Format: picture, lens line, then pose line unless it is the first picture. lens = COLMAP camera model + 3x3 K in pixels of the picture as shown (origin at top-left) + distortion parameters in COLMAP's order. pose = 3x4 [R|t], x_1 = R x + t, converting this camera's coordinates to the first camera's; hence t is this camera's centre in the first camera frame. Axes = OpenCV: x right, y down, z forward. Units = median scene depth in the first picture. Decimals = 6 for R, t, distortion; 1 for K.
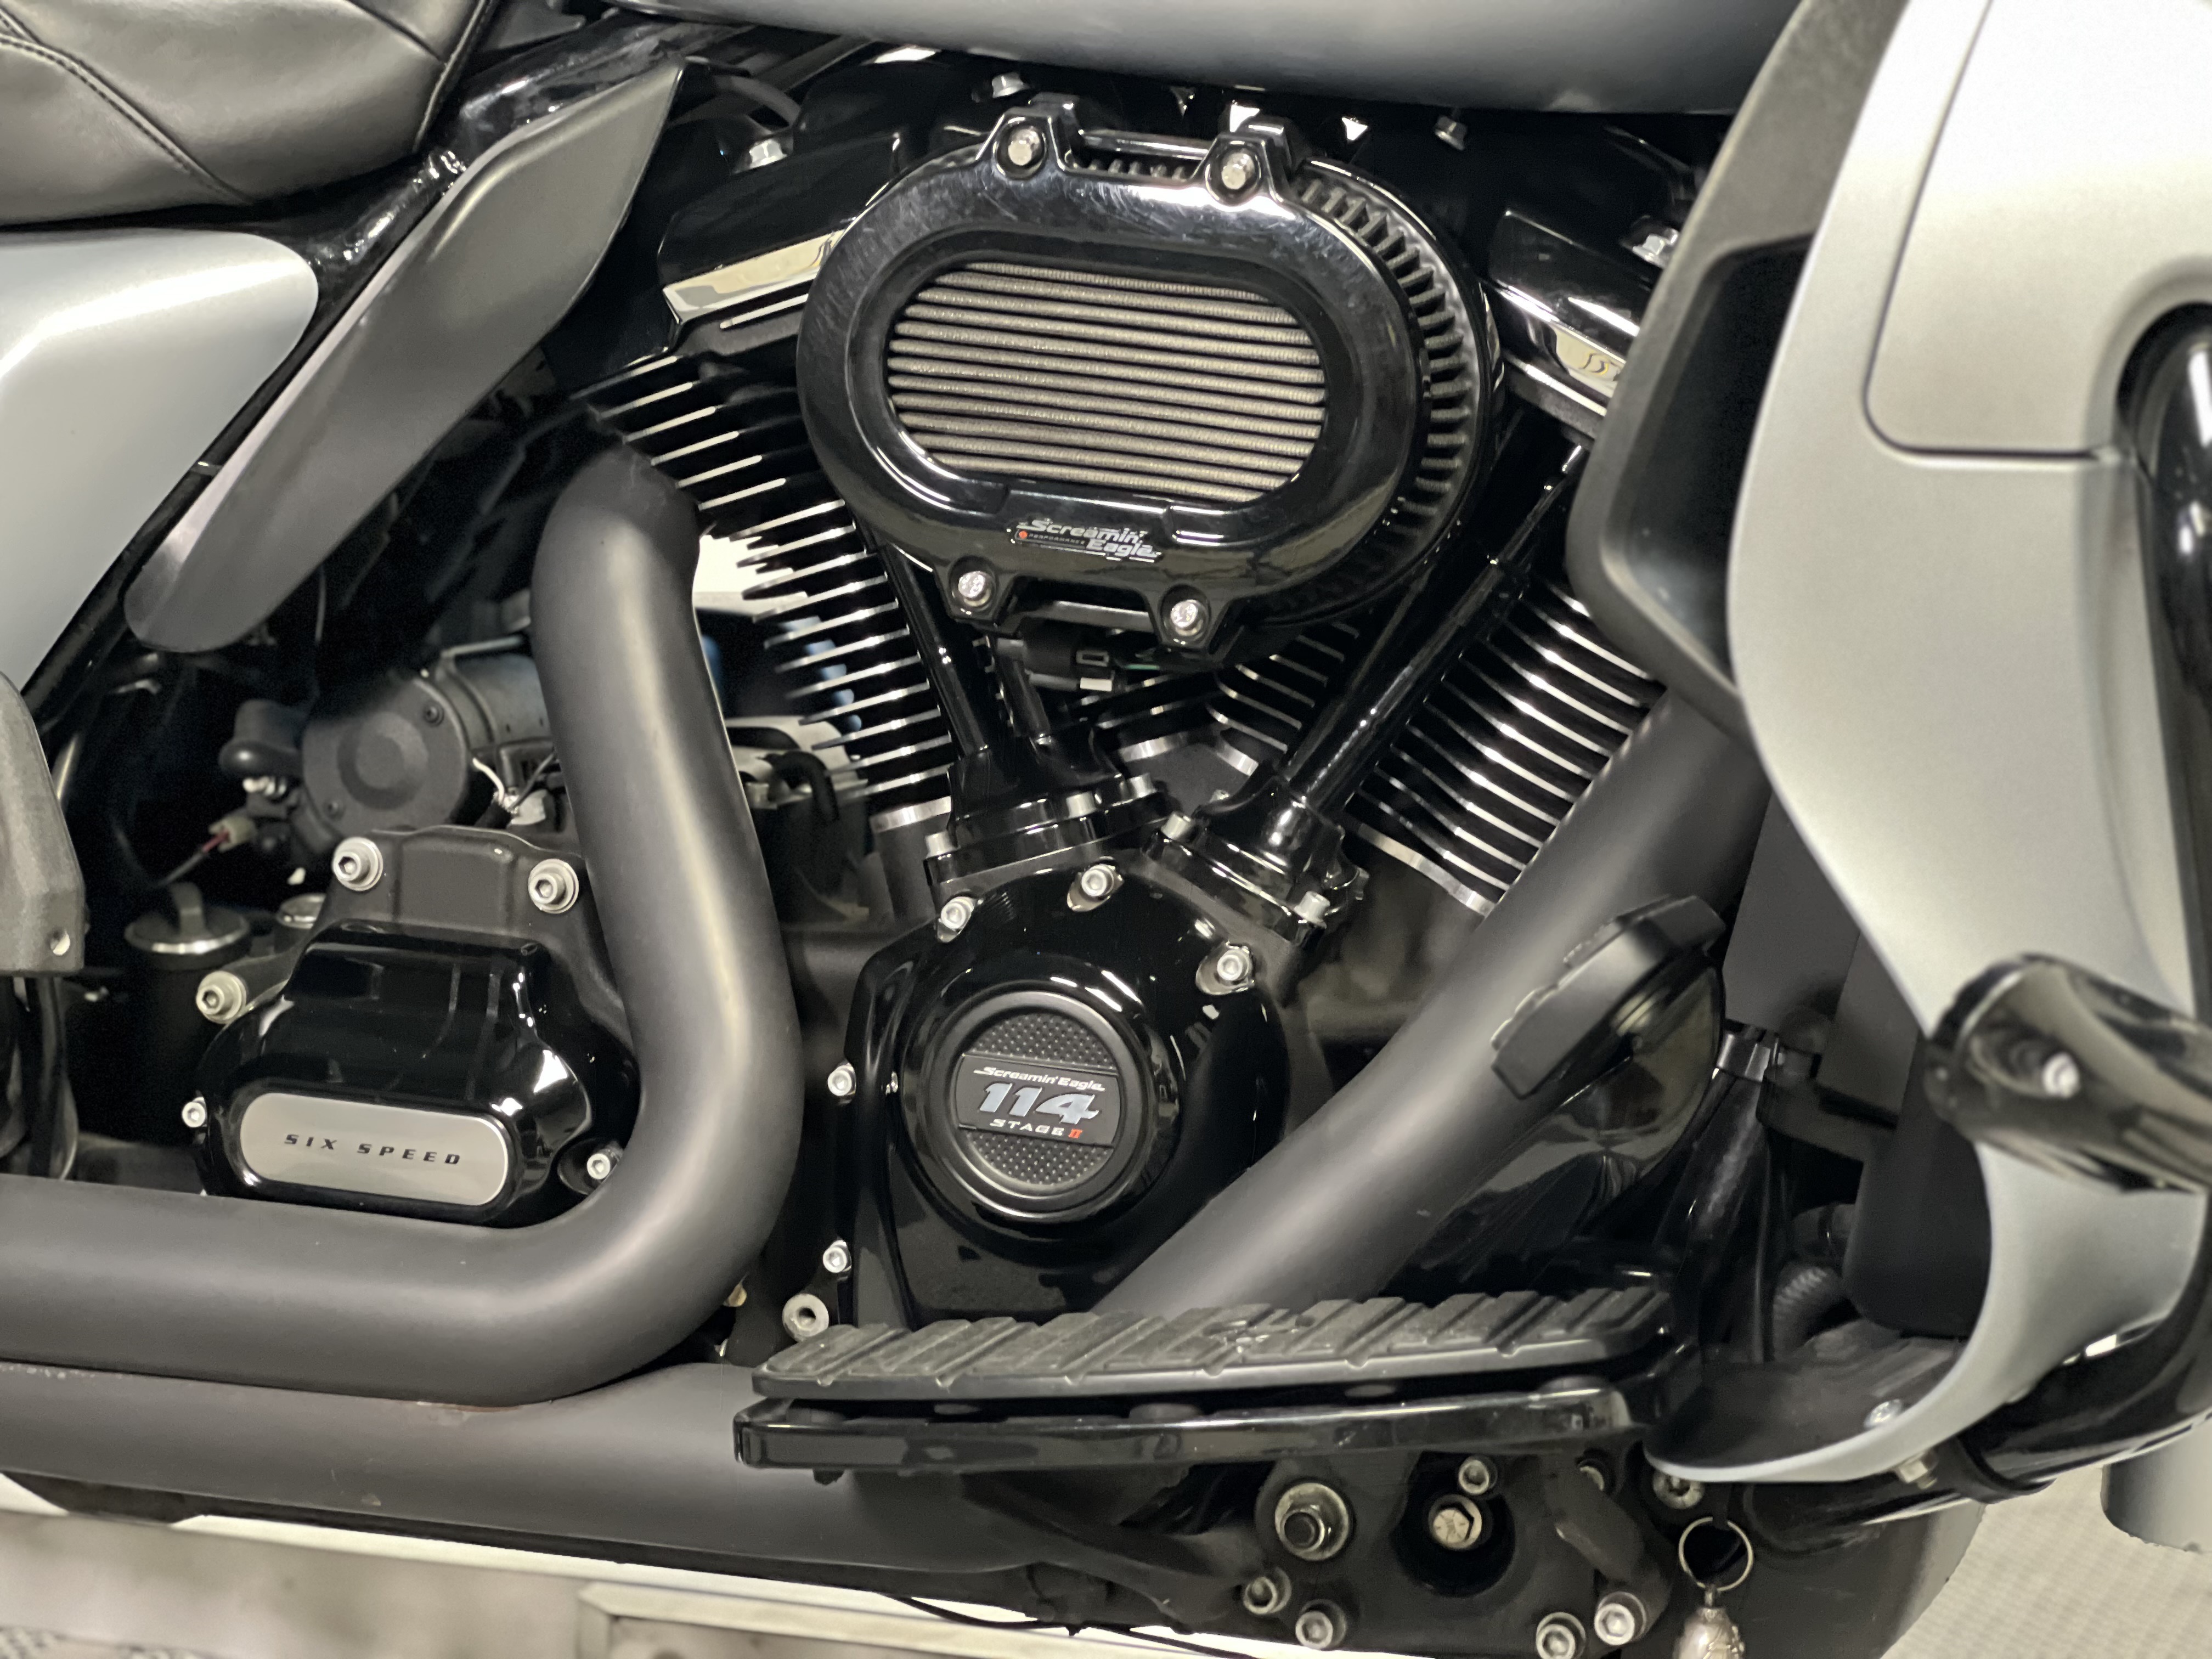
lens RADIAL K [[6094.2, 0, 1027.7], [0, 6094.2, 829.6], [0, 0, 1]] dist [-0.099210, 8.905290]
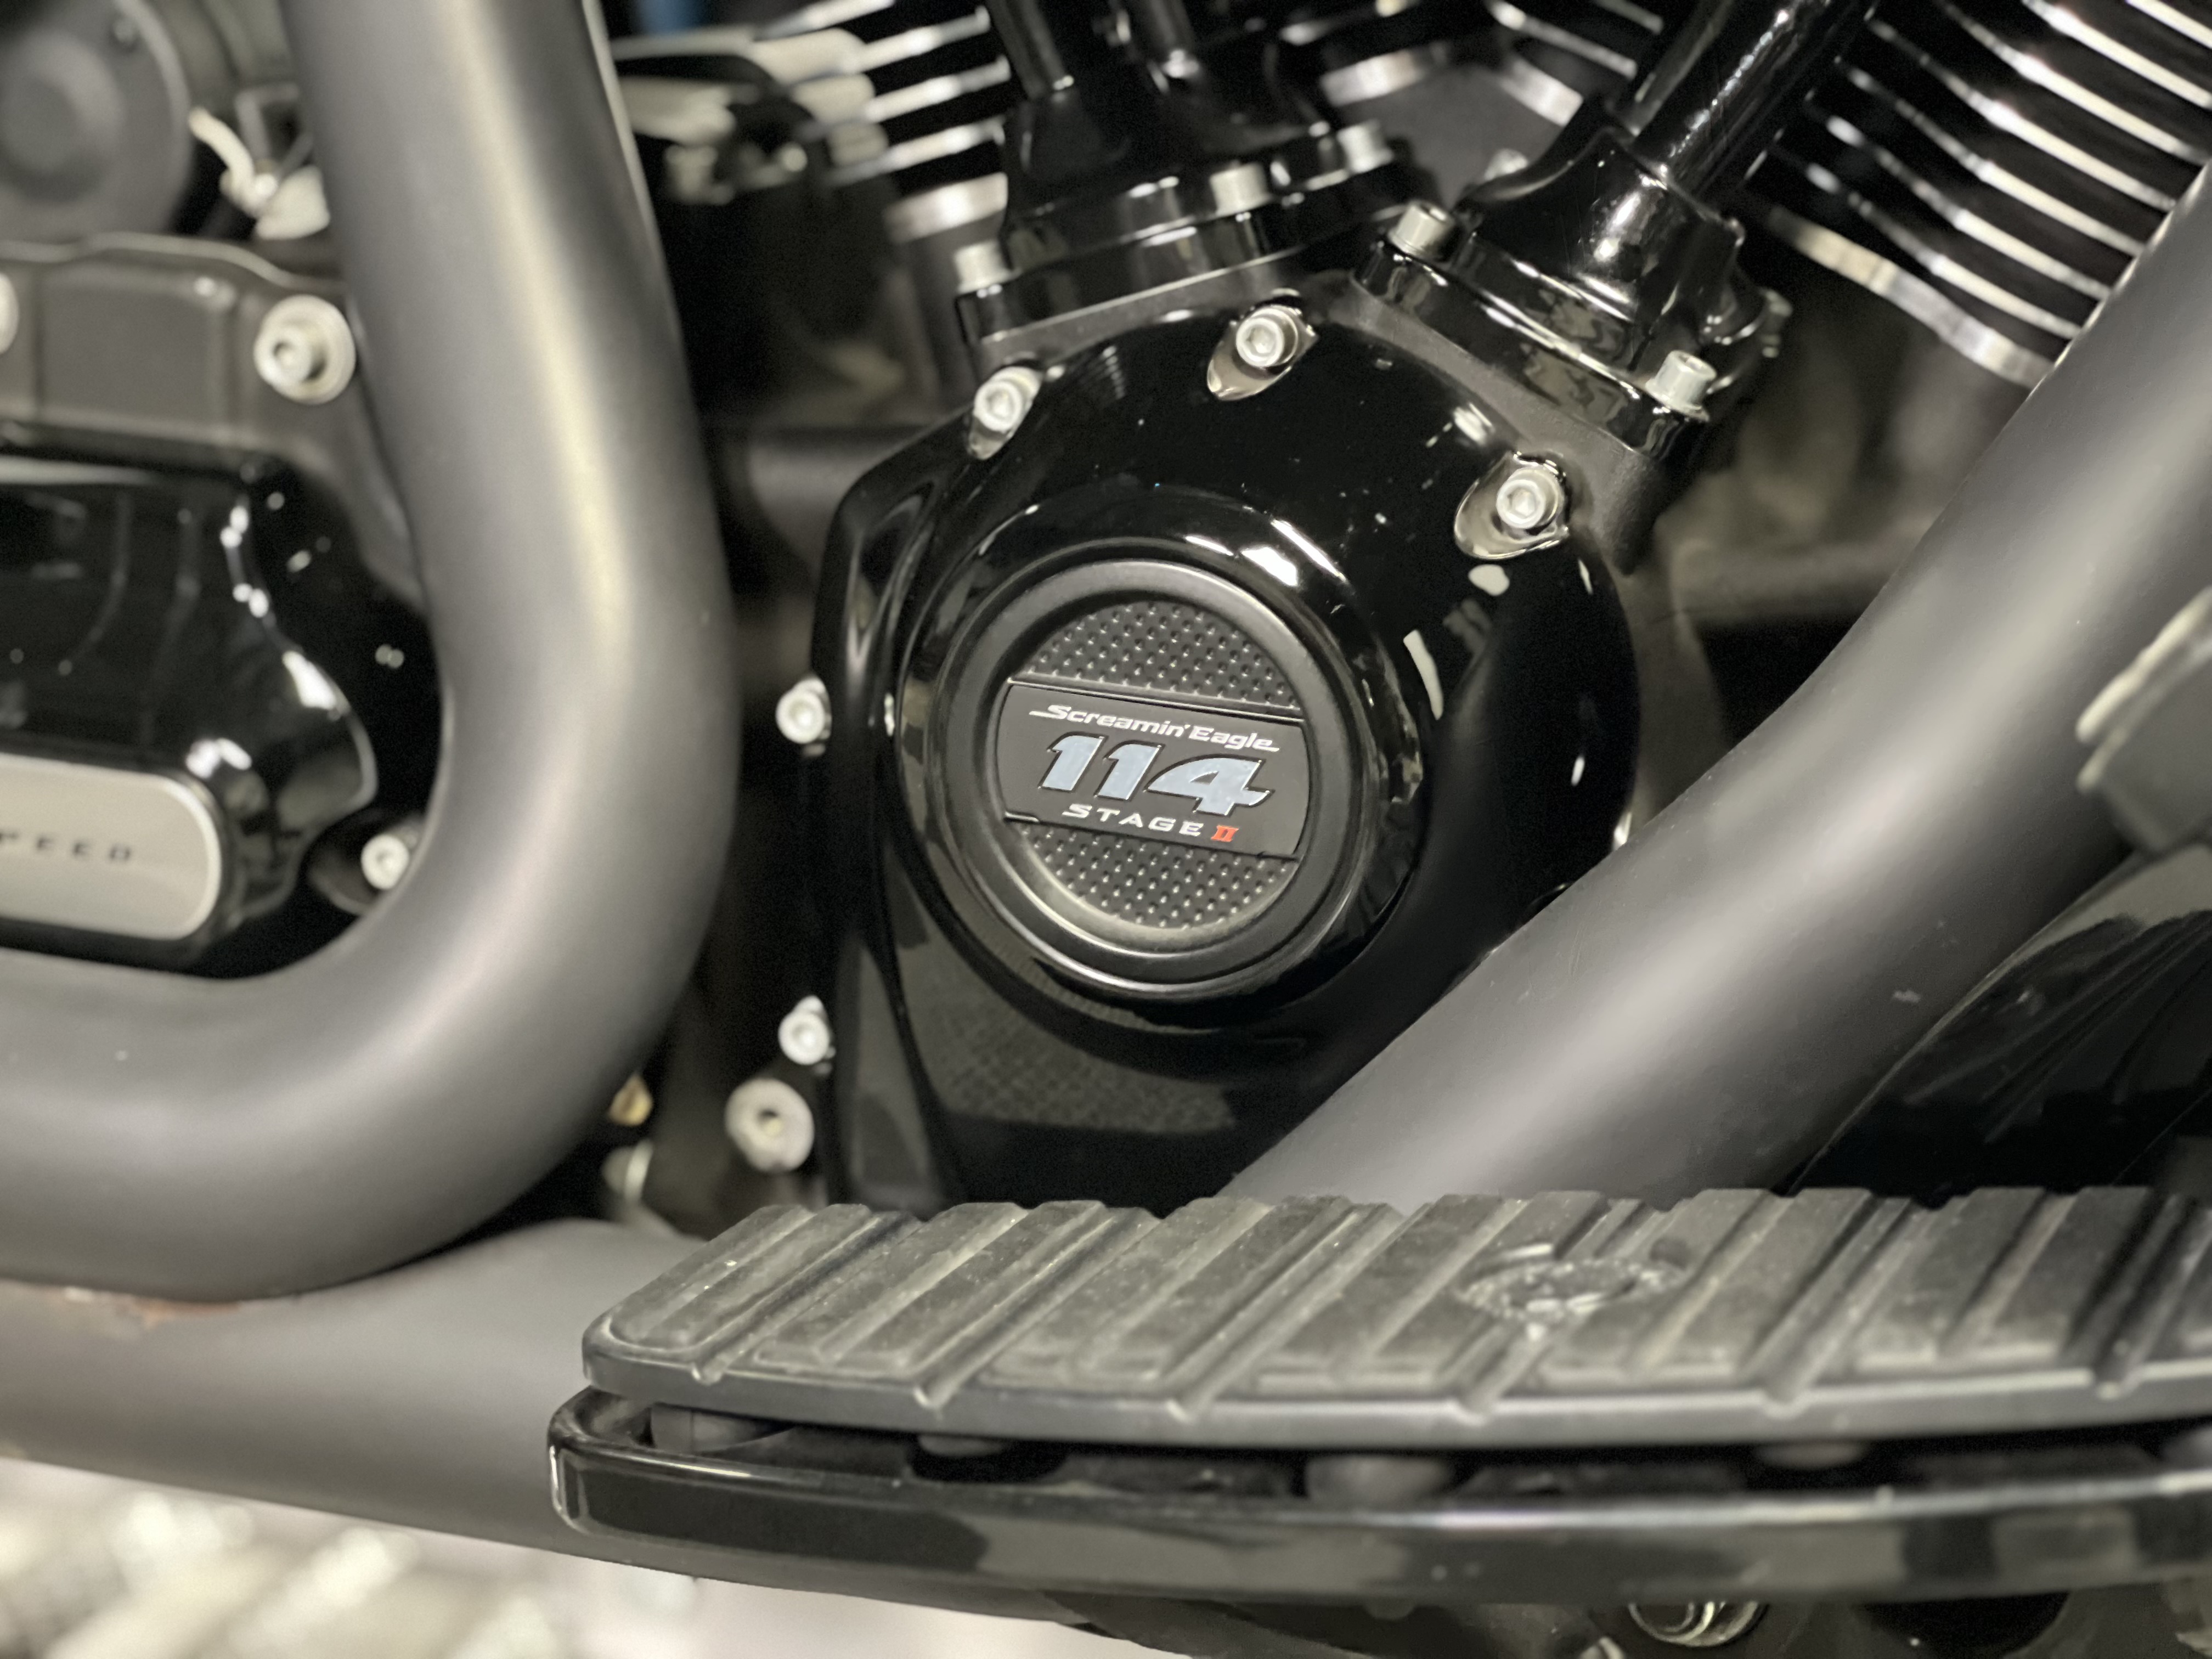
lens RADIAL K [[6094.2, 0, 1027.7], [0, 6094.2, 829.6], [0, 0, 1]] dist [-0.099210, 8.905290]
pose [[0.997866, -0.013186, -0.063943, 0.023679], [0.020359, 0.993402, 0.112861, -0.008999], [0.062033, -0.113922, 0.991551, 0.472873]]
